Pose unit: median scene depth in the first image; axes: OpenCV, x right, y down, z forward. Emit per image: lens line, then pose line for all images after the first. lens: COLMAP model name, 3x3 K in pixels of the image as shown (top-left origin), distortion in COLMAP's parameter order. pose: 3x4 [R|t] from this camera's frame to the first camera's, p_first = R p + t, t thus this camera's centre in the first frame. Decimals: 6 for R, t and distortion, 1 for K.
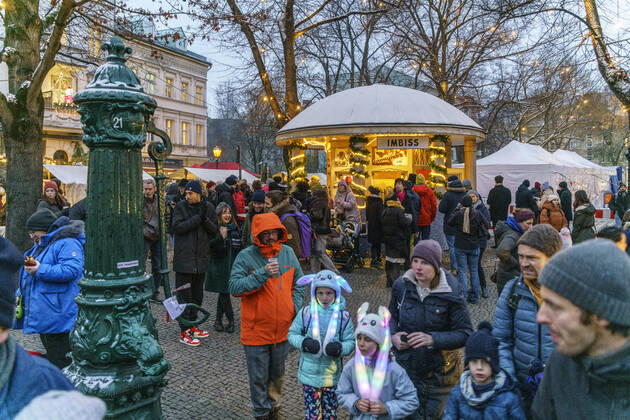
lens RADIAL K [[523.3, 0, 315.8], [0, 523.3, 189.5], [0, 0, 1]] dist [0.006199, -0.000010]
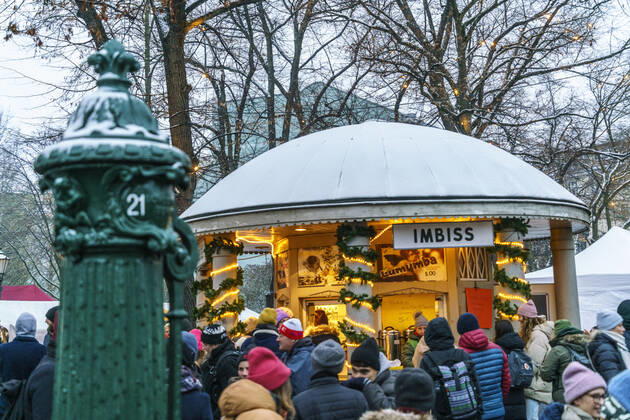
lens RADIAL K [[1078.0, 0, 315.2], [0, 1078.0, 139.8], [0, 0, 1]] dist [0.009258, 0.023265]
pose [[0.991694, -0.009305, 0.128279, -0.079251], [0.032163, 0.983631, -0.177299, 0.000065], [-0.124530, 0.179952, 0.975761, -0.011112]]
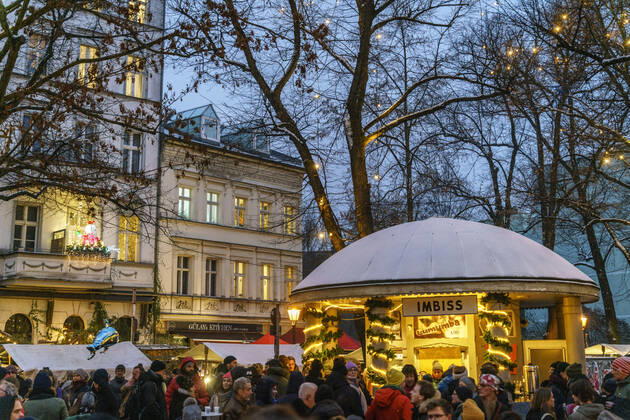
lens RADIAL K [[926.5, 0, 314.5], [0, 926.5, 135.6], [0, 0, 1]] dist [0.030802, 0.013668]
pose [[0.967130, -0.070494, -0.244316, 0.293089], [0.008488, 0.969219, -0.246053, -0.005660], [0.254141, 0.235891, 0.937959, -0.237680]]
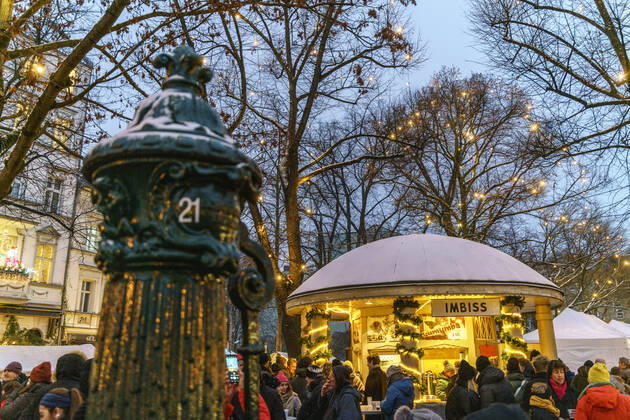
lens RADIAL K [[599.7, 0, 322.2], [0, 599.7, 170.9], [0, 0, 1]] dist [0.000833, 0.002784]
pose [[0.999018, 0.003189, 0.044191, -0.068609], [0.011229, 0.946611, -0.322181, -0.000772], [-0.042859, 0.322361, 0.945646, 0.125513]]
